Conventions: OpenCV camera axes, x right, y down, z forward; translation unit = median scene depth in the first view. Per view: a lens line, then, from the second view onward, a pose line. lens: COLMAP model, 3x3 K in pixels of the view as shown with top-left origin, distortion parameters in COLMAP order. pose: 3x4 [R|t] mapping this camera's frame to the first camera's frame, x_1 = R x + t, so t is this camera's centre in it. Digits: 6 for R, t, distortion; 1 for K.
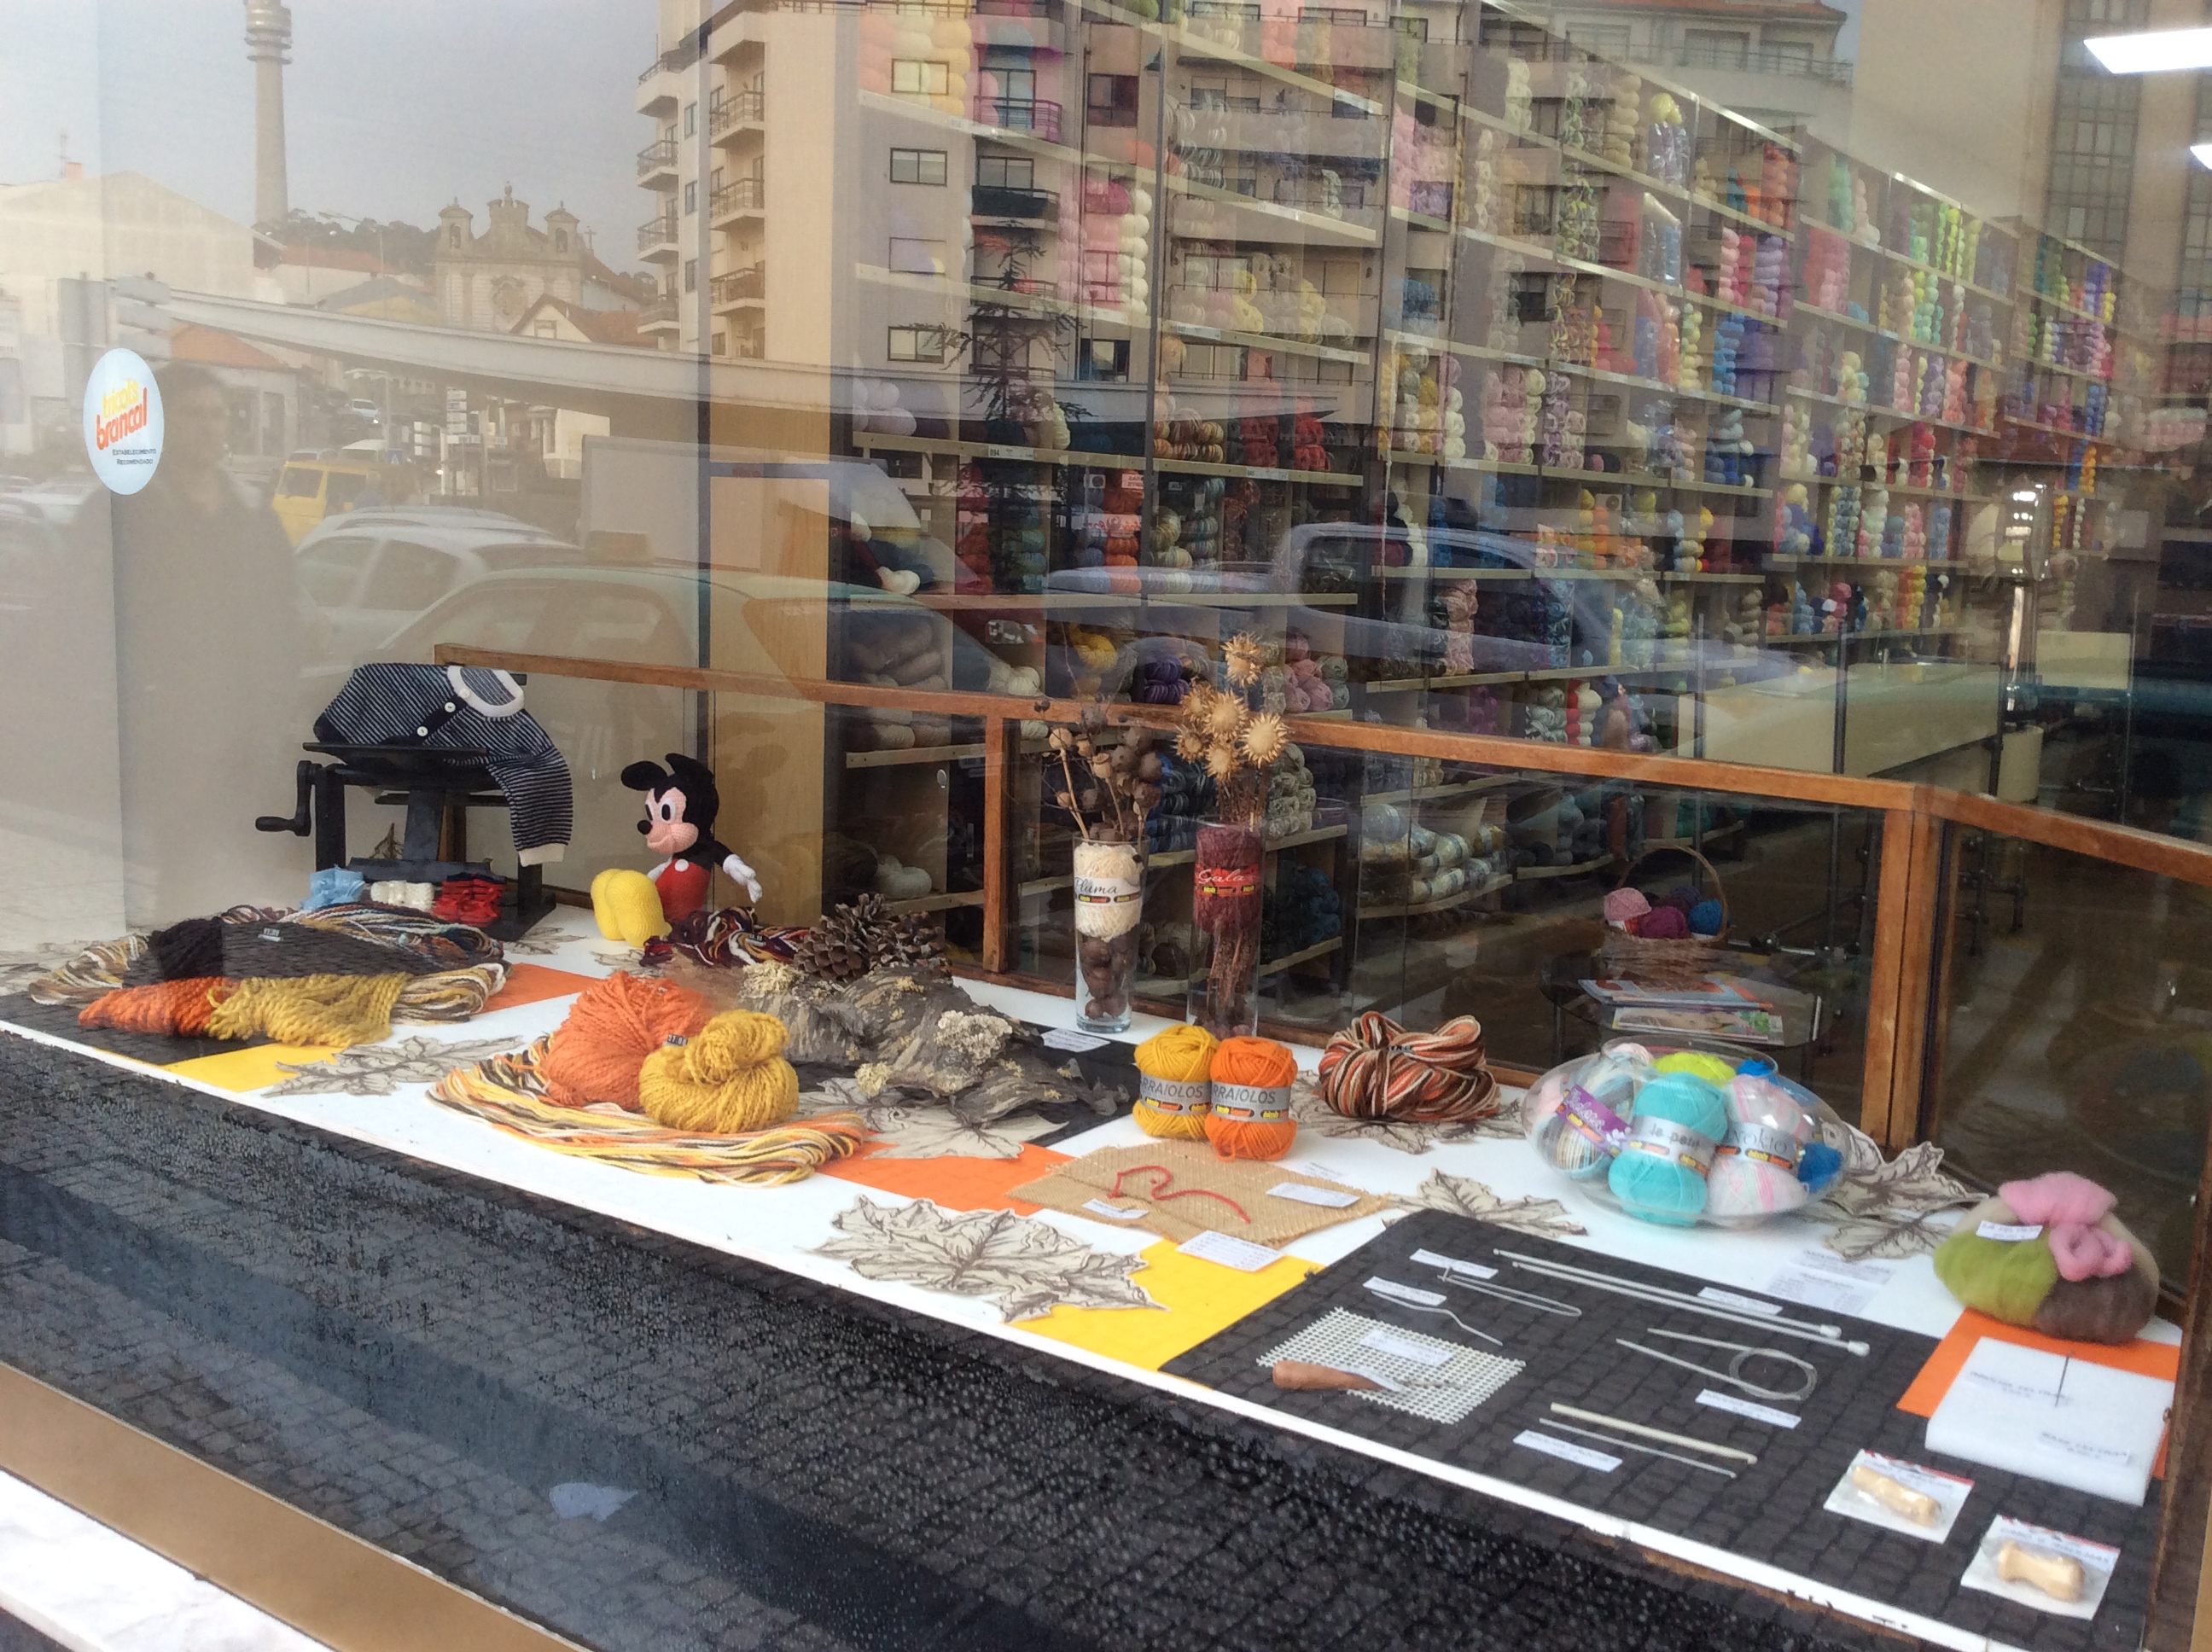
lens RADIAL K [[1986.8, 0, 1101.4], [0, 1986.8, 838.2], [0, 0, 1]] dist [0.043771, -0.072213]
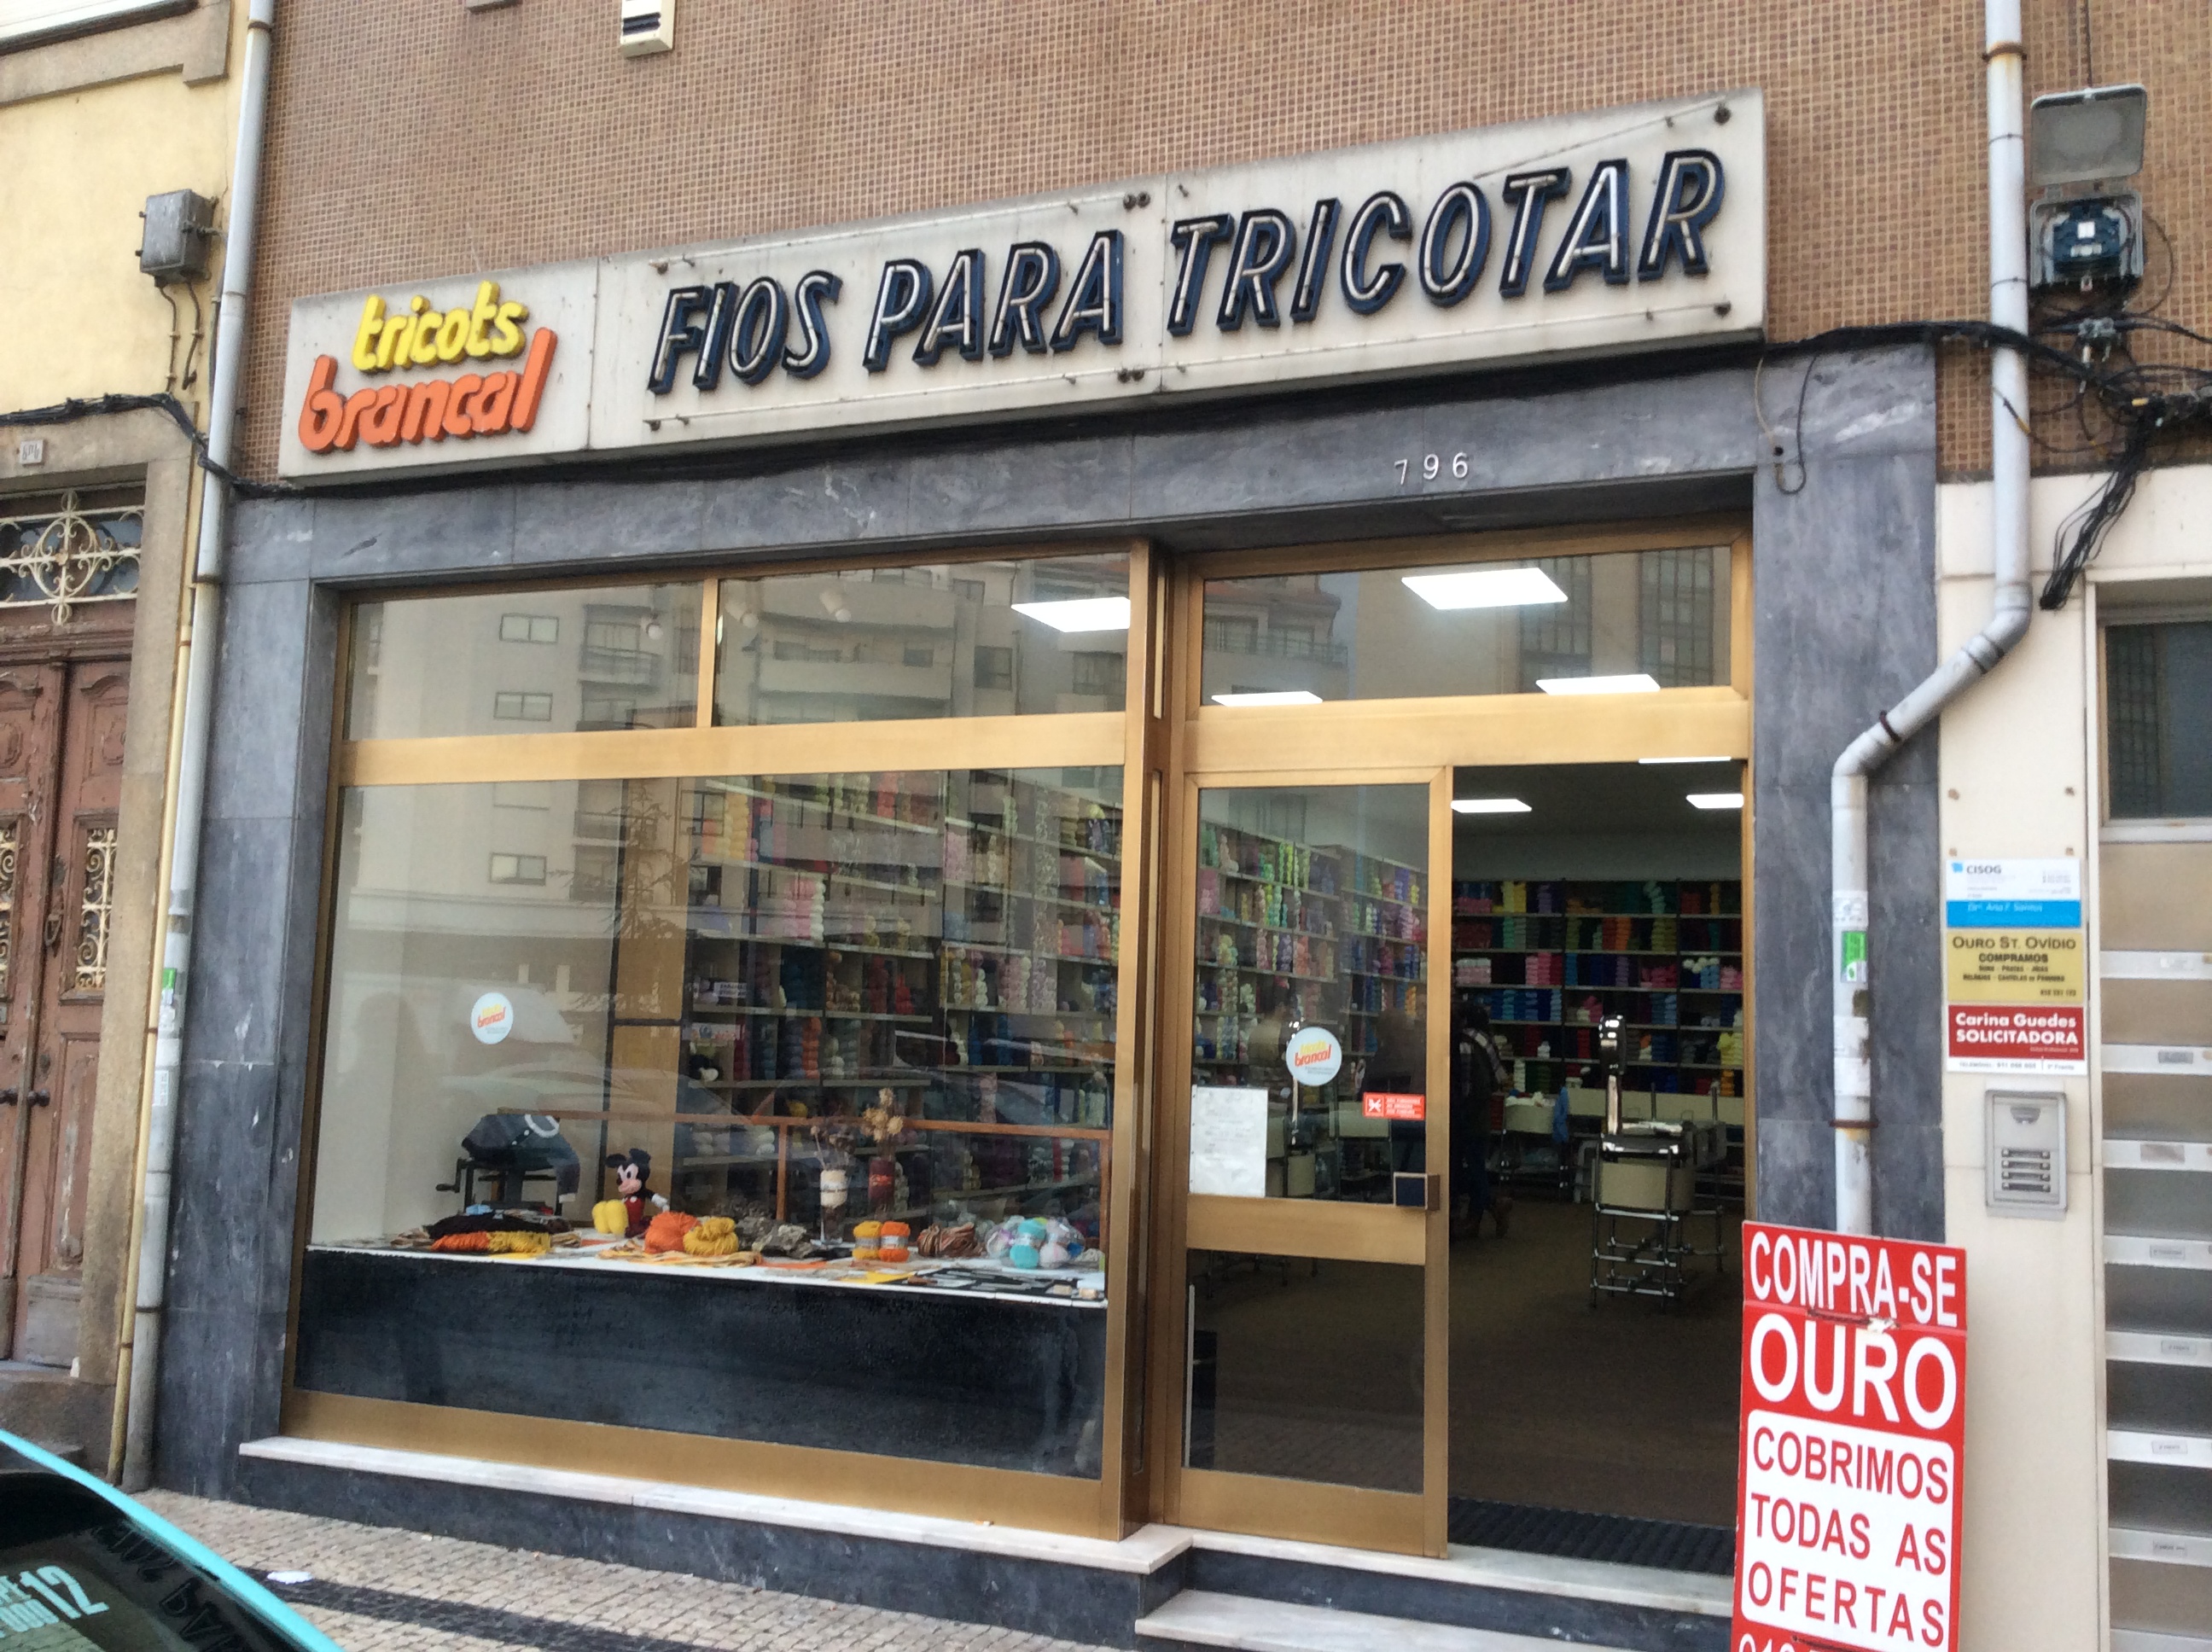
lens RADIAL K [[1986.8, 0, 1134.2], [0, 1986.8, 743.3], [0, 0, 1]] dist [0.043771, -0.072213]
pose [[0.974645, 0.024284, 0.222435, -0.094090], [0.042836, 0.955457, -0.292005, 0.112170], [-0.219618, 0.294129, 0.930191, -0.760133]]
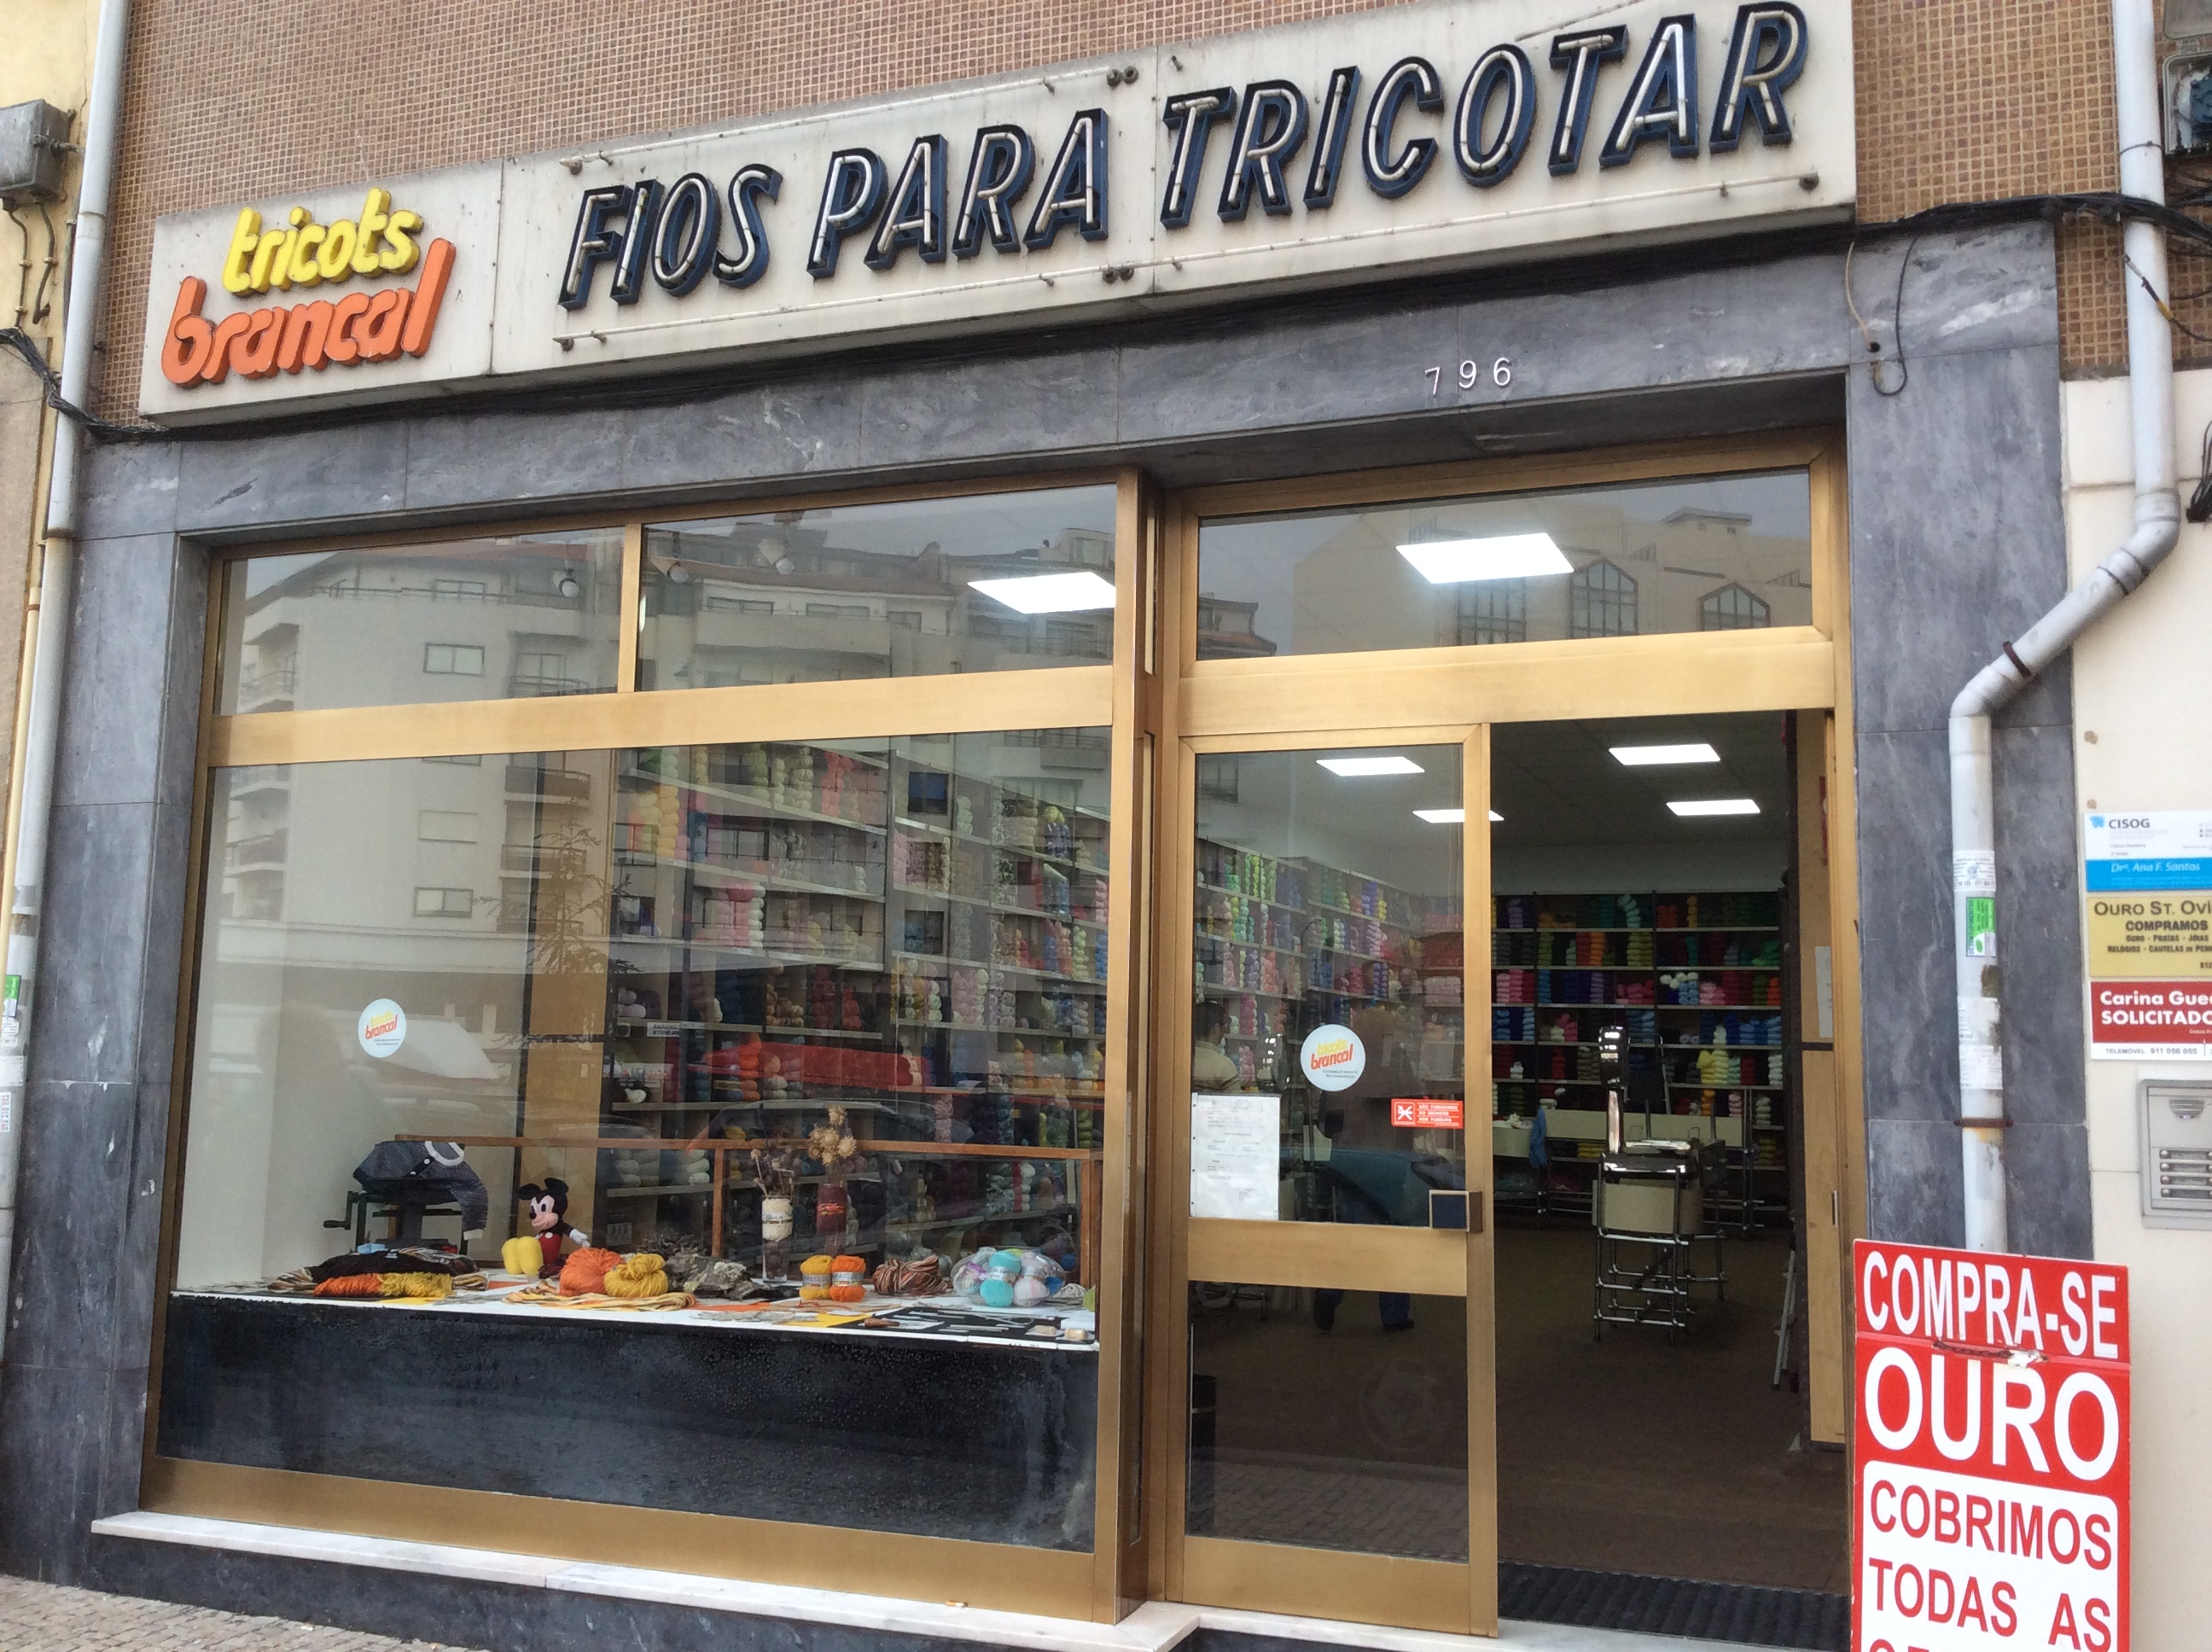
lens RADIAL K [[1986.8, 0, 1134.1], [0, 1986.8, 760.6], [0, 0, 1]] dist [0.043771, -0.072213]
pose [[0.967176, 0.020924, 0.253243, -0.087360], [0.057702, 0.952483, -0.299075, 0.106206], [-0.247468, 0.303871, 0.920012, -0.626982]]
